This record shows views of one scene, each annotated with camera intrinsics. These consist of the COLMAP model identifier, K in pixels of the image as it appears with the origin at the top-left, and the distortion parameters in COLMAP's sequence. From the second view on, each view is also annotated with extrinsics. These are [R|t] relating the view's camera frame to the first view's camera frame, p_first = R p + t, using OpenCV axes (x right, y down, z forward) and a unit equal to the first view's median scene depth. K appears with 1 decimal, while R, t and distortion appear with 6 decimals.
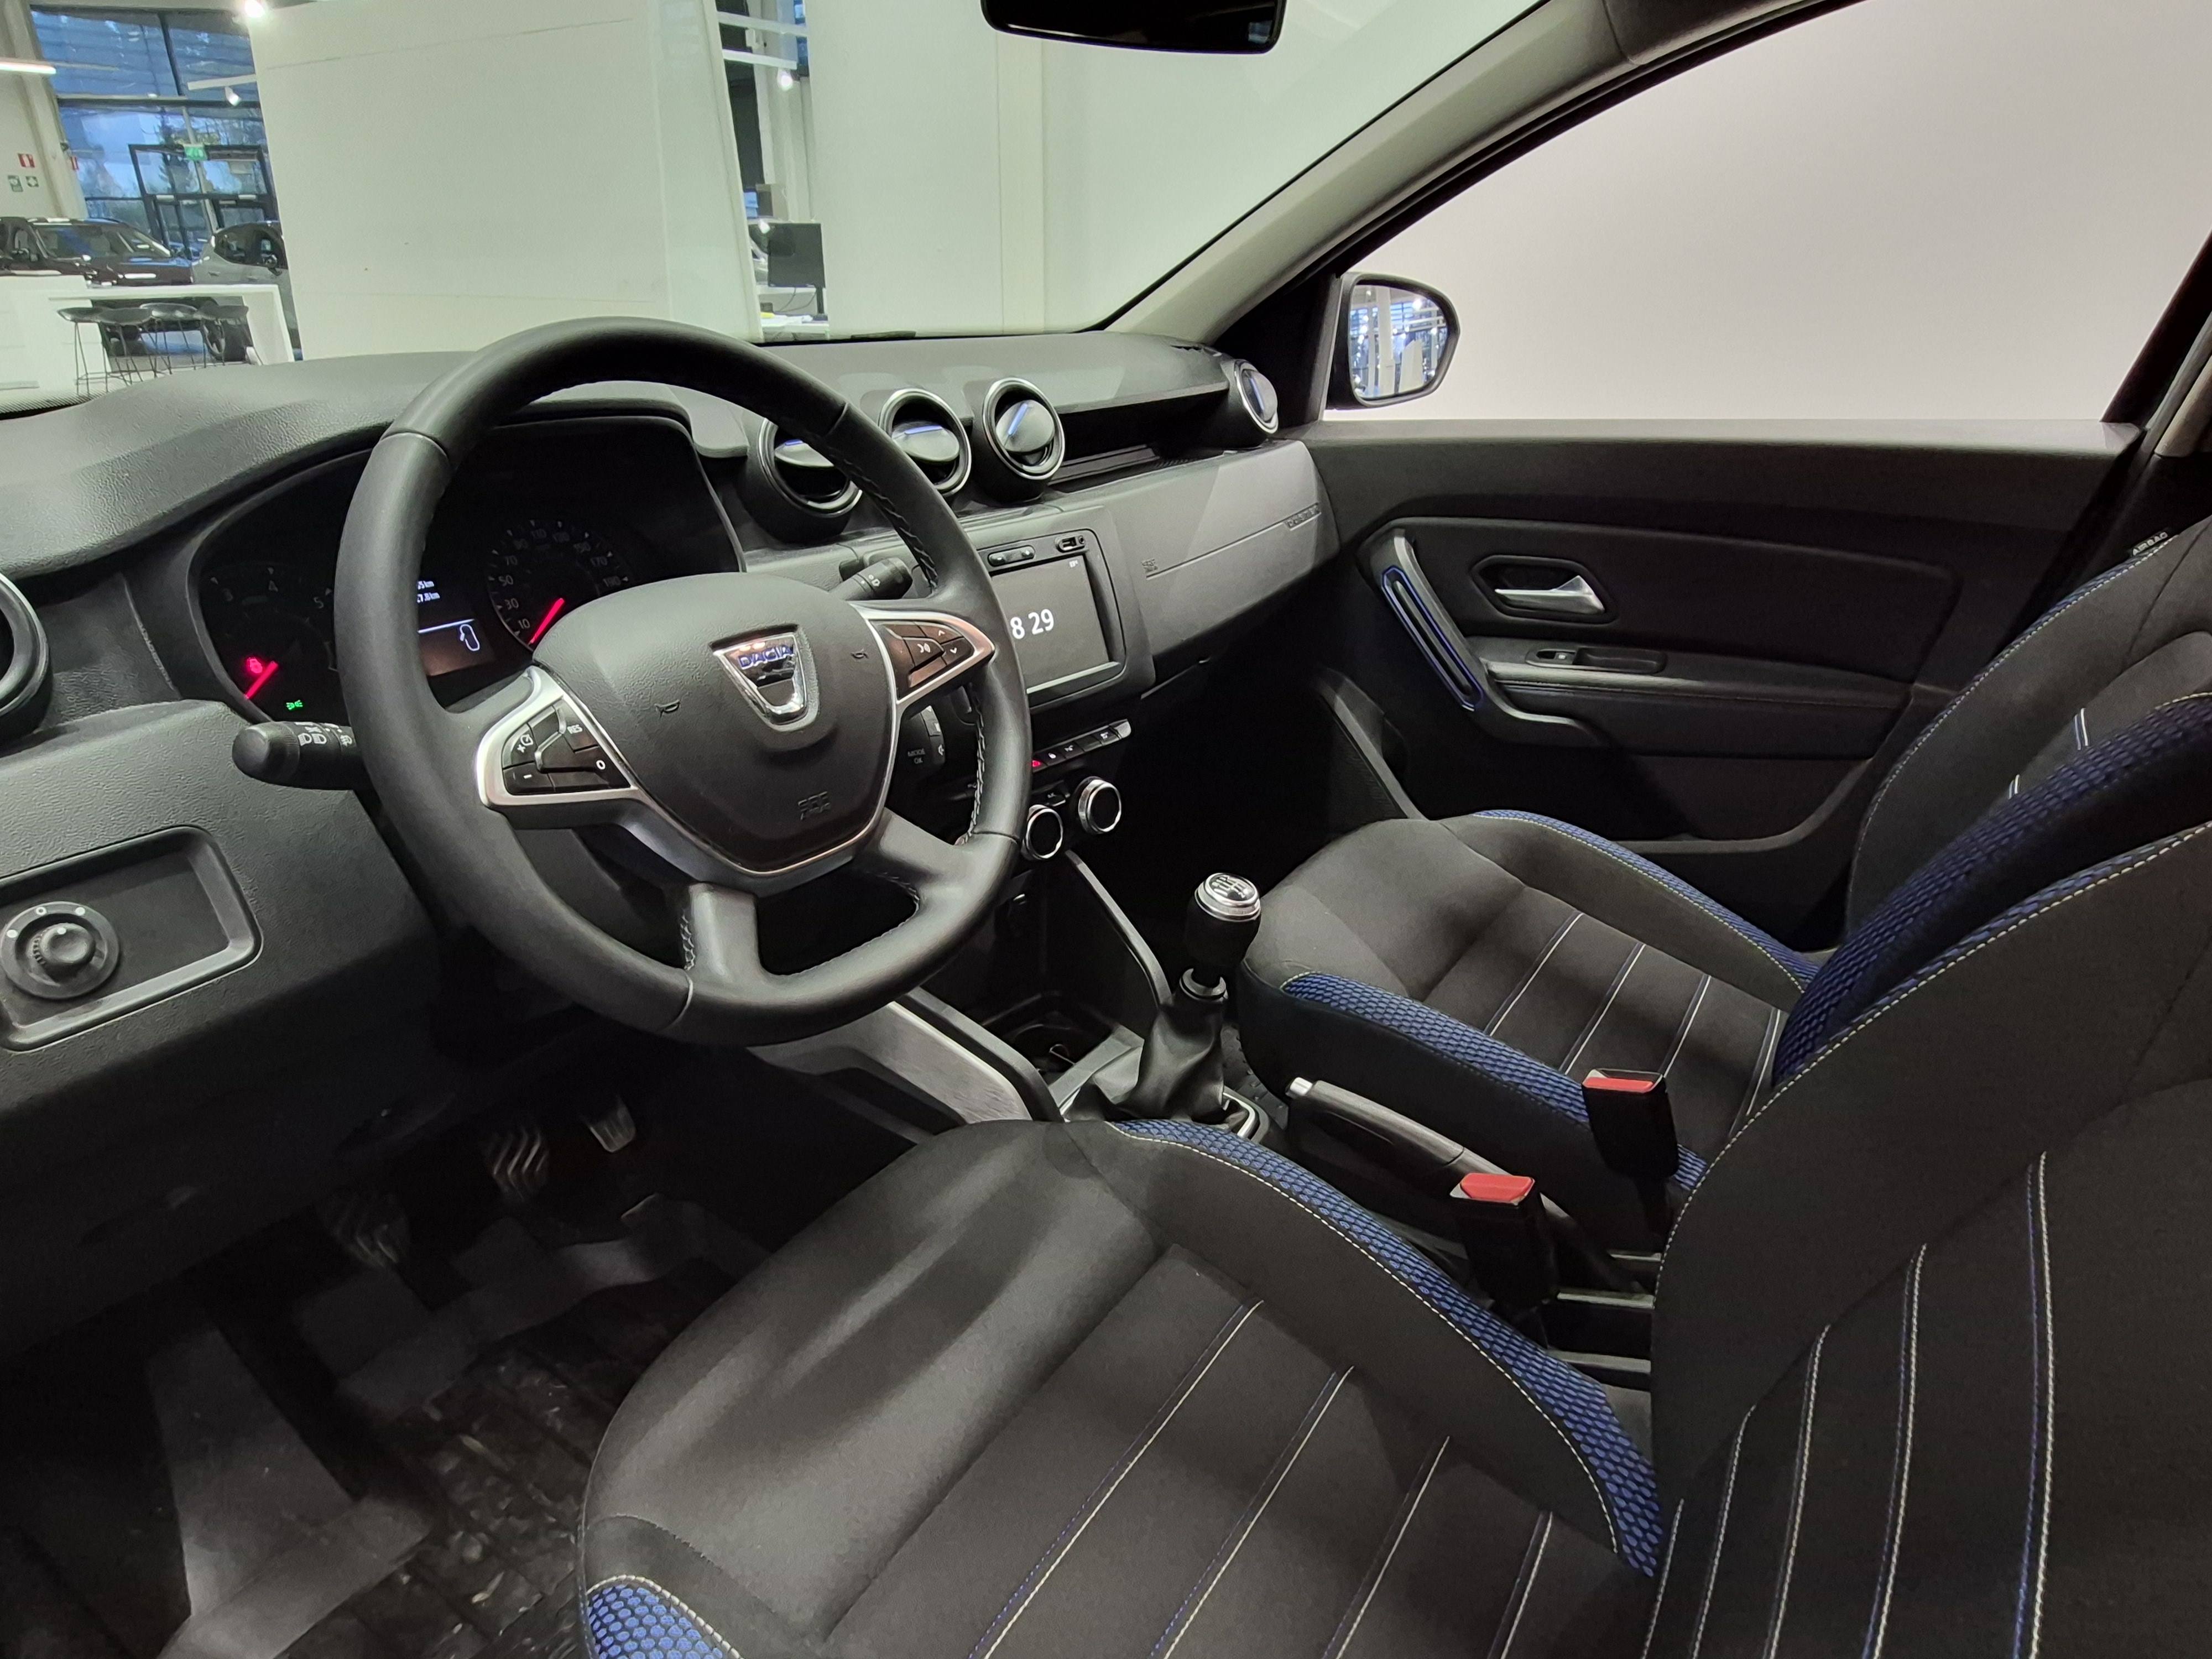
lens RADIAL K [[1261.8, 0, 1106.5], [0, 1261.8, 824.3], [0, 0, 1]] dist [-0.001978, -0.001046]
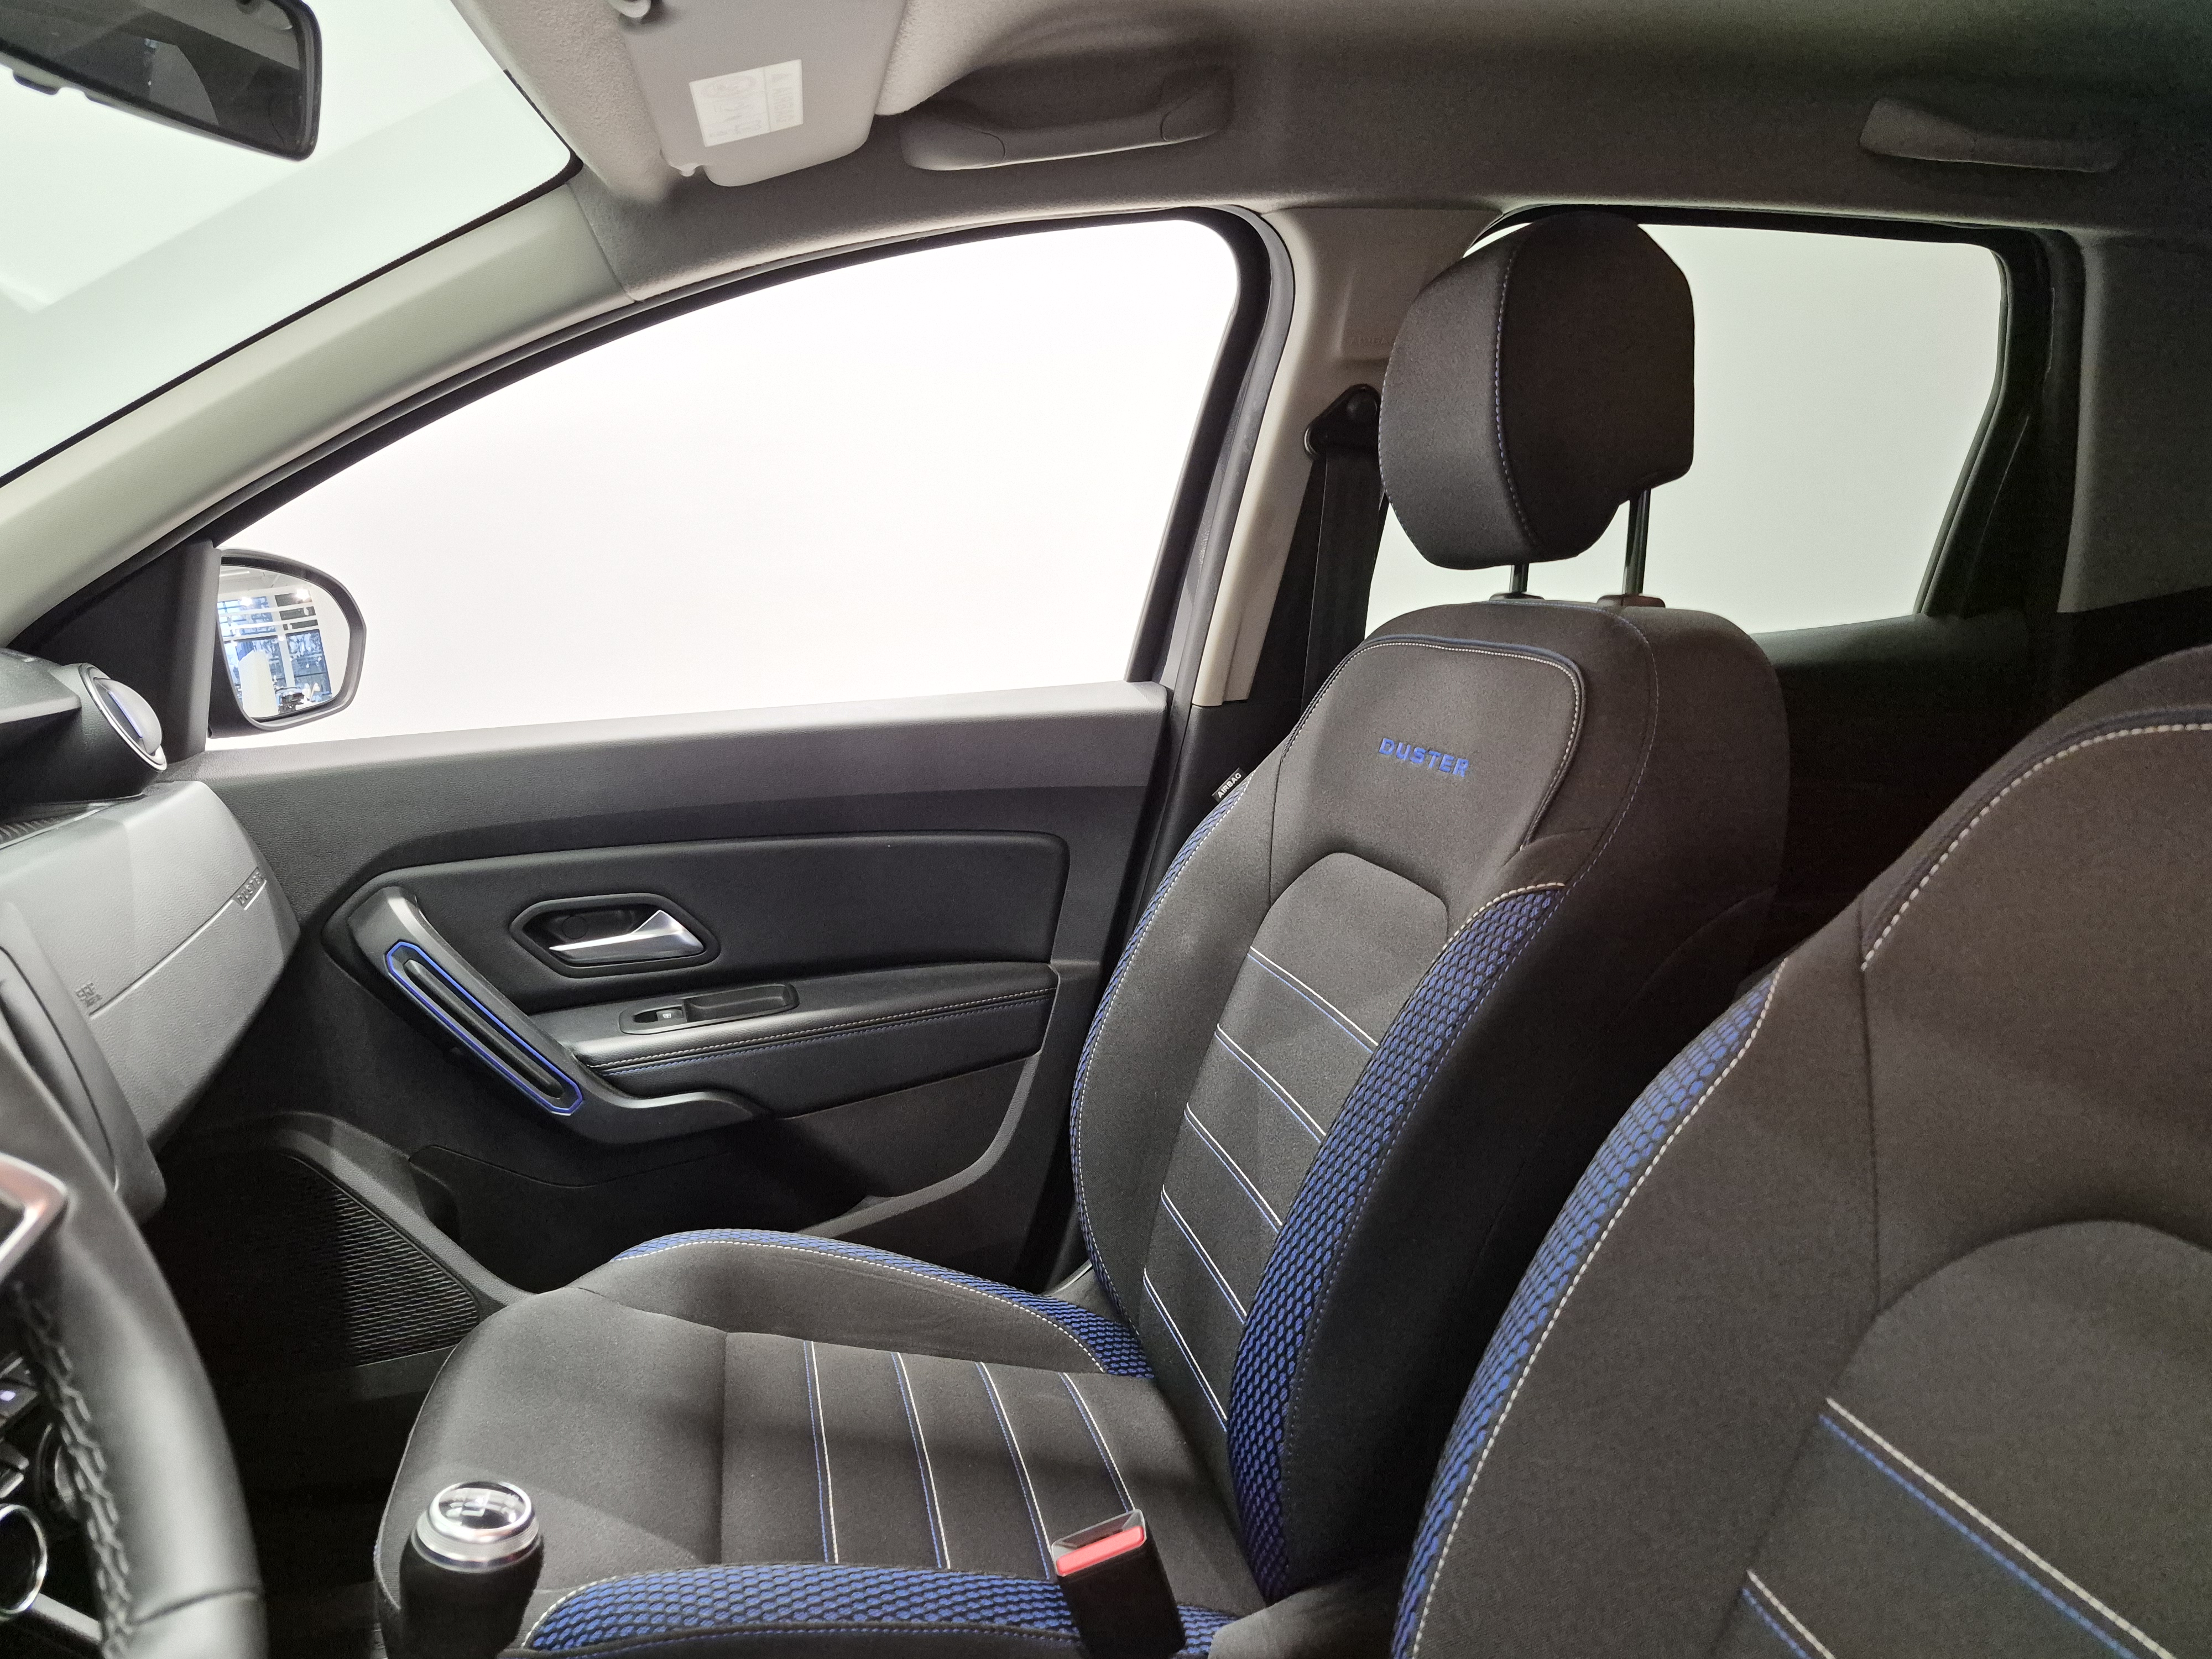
lens RADIAL K [[1495.9, 0, 1112.2], [0, 1495.9, 845.5], [0, 0, 1]] dist [0.070292, -0.158428]
pose [[0.672919, -0.120690, 0.729804, -0.107029], [0.299112, 0.946740, -0.119231, -0.043099], [-0.676545, 0.298526, 0.673179, 0.187713]]
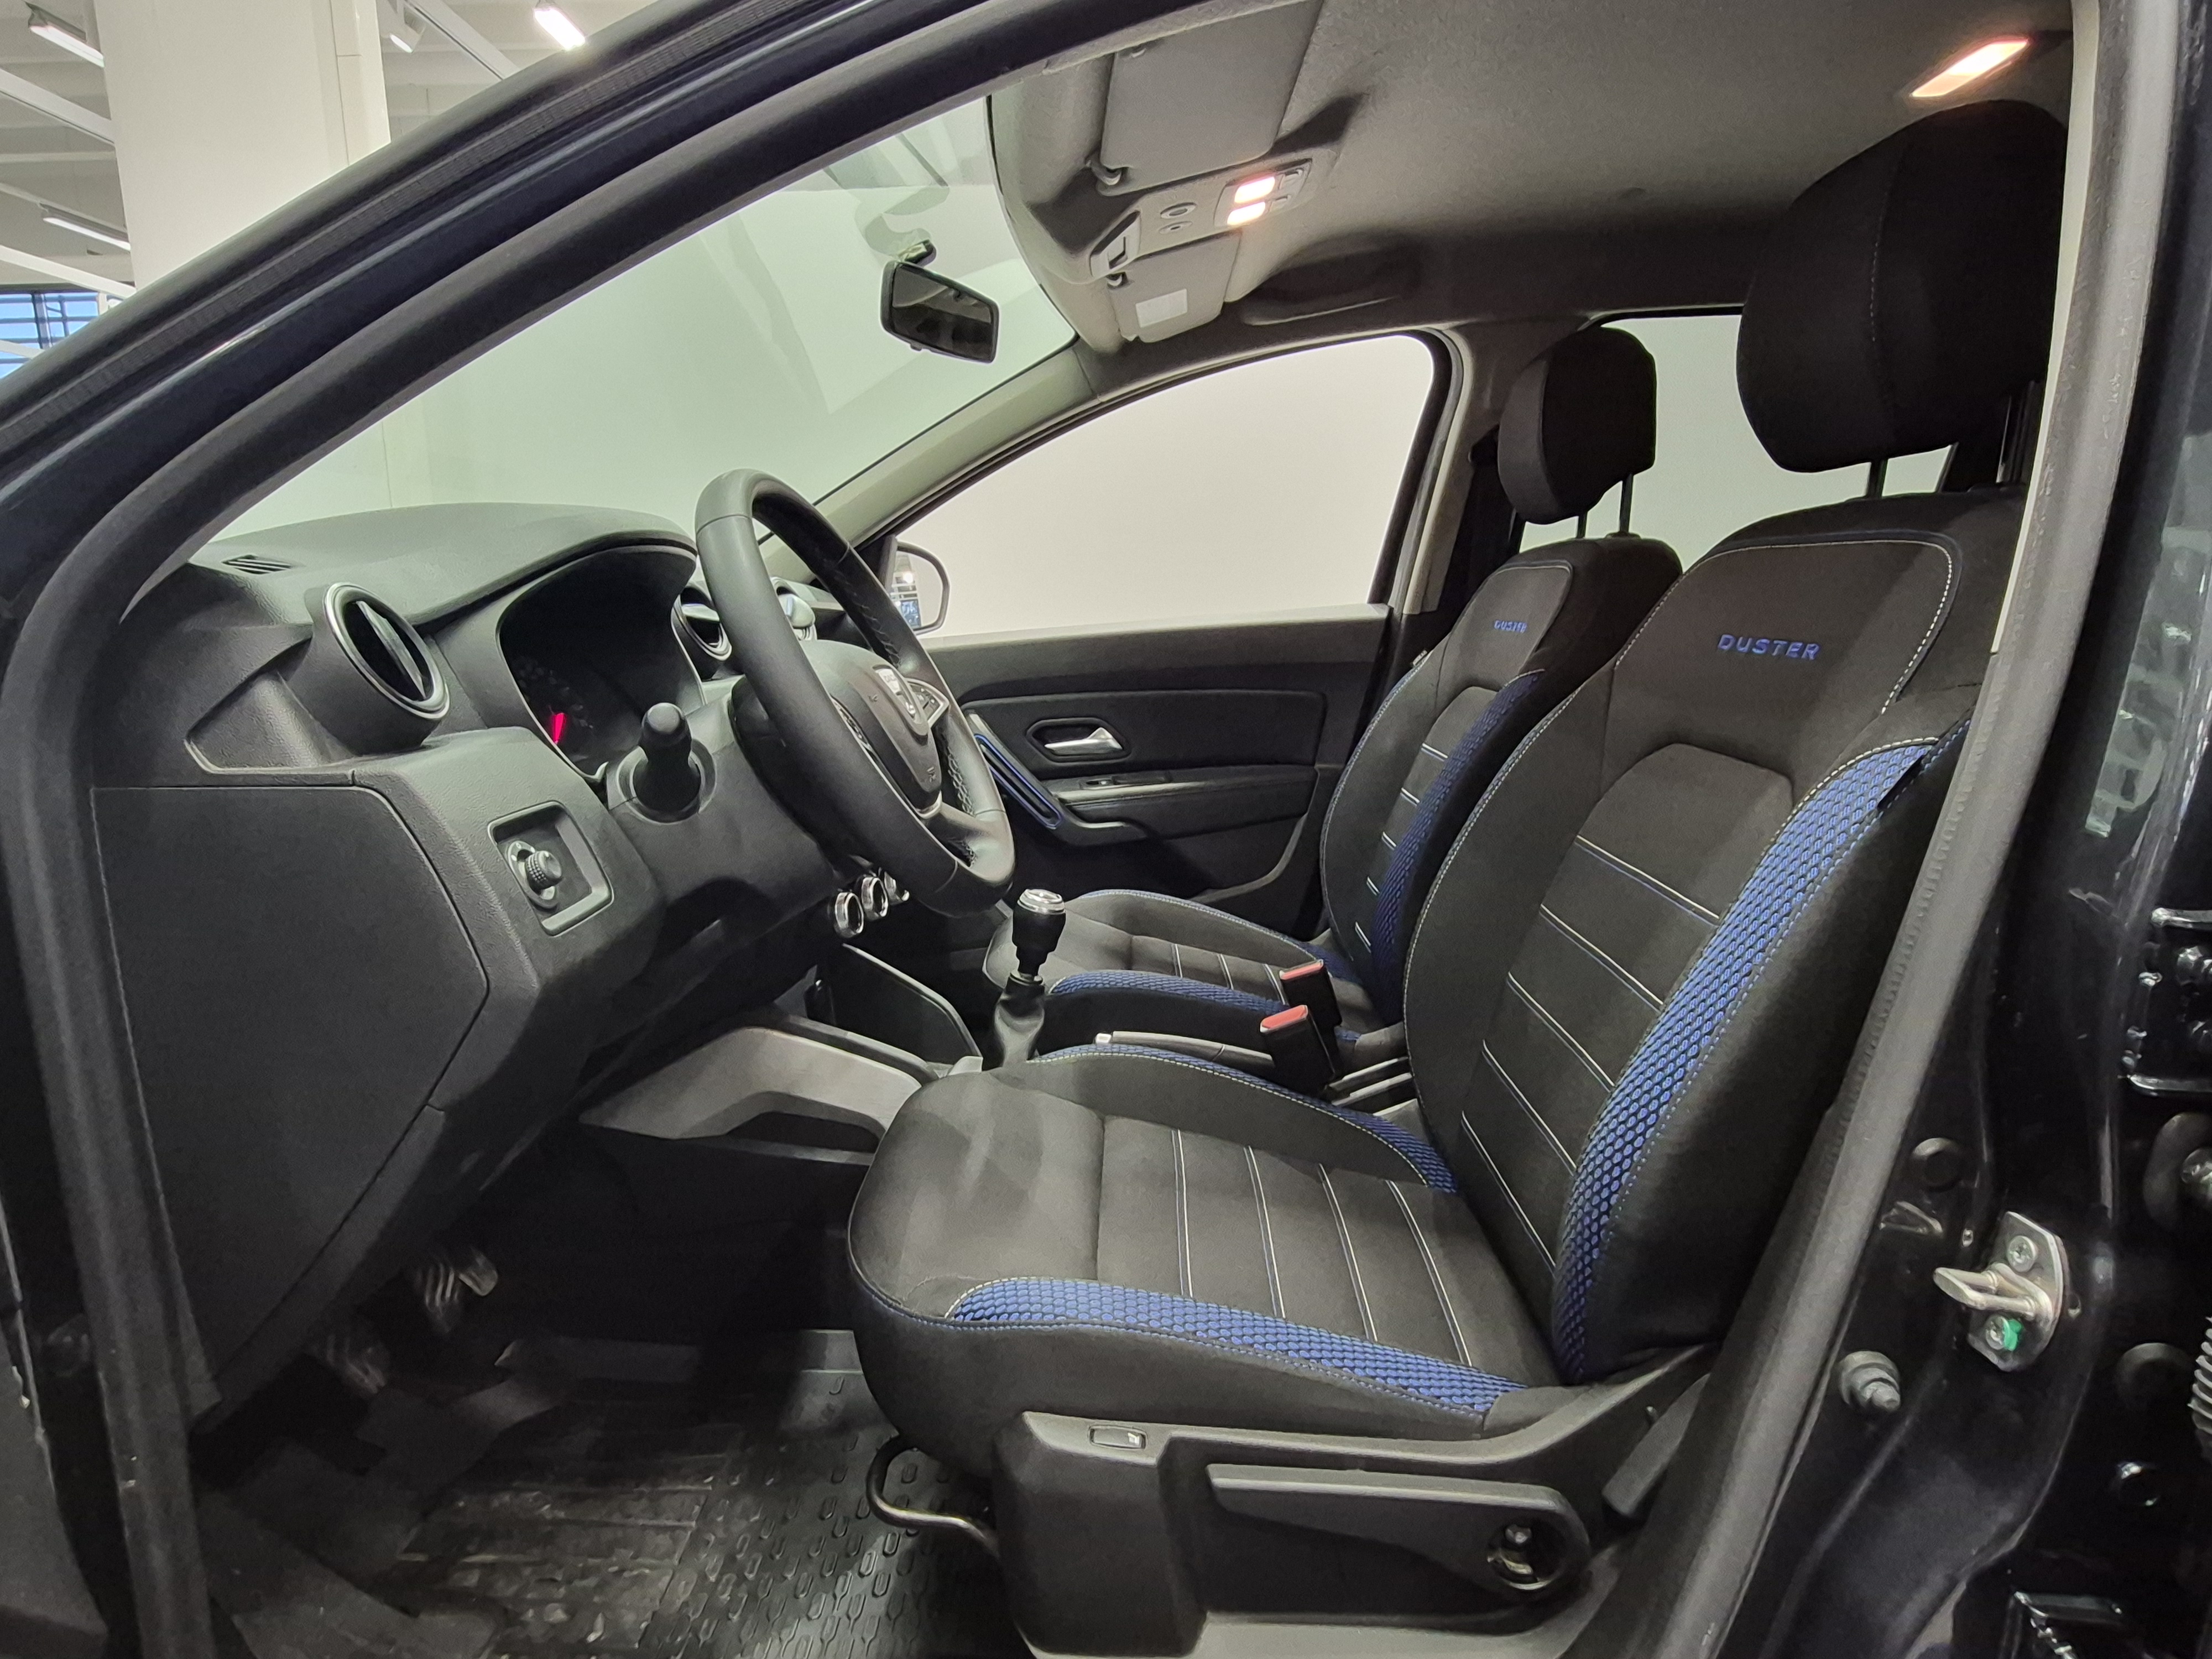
lens RADIAL K [[1225.1, 0, 1085.0], [0, 1225.1, 832.9], [0, 0, 1]] dist [-0.026527, -0.000236]
pose [[0.849807, -0.111063, 0.515261, -0.376166], [0.229283, 0.958108, -0.171634, 0.154208], [-0.474613, 0.263996, 0.839671, -0.127239]]
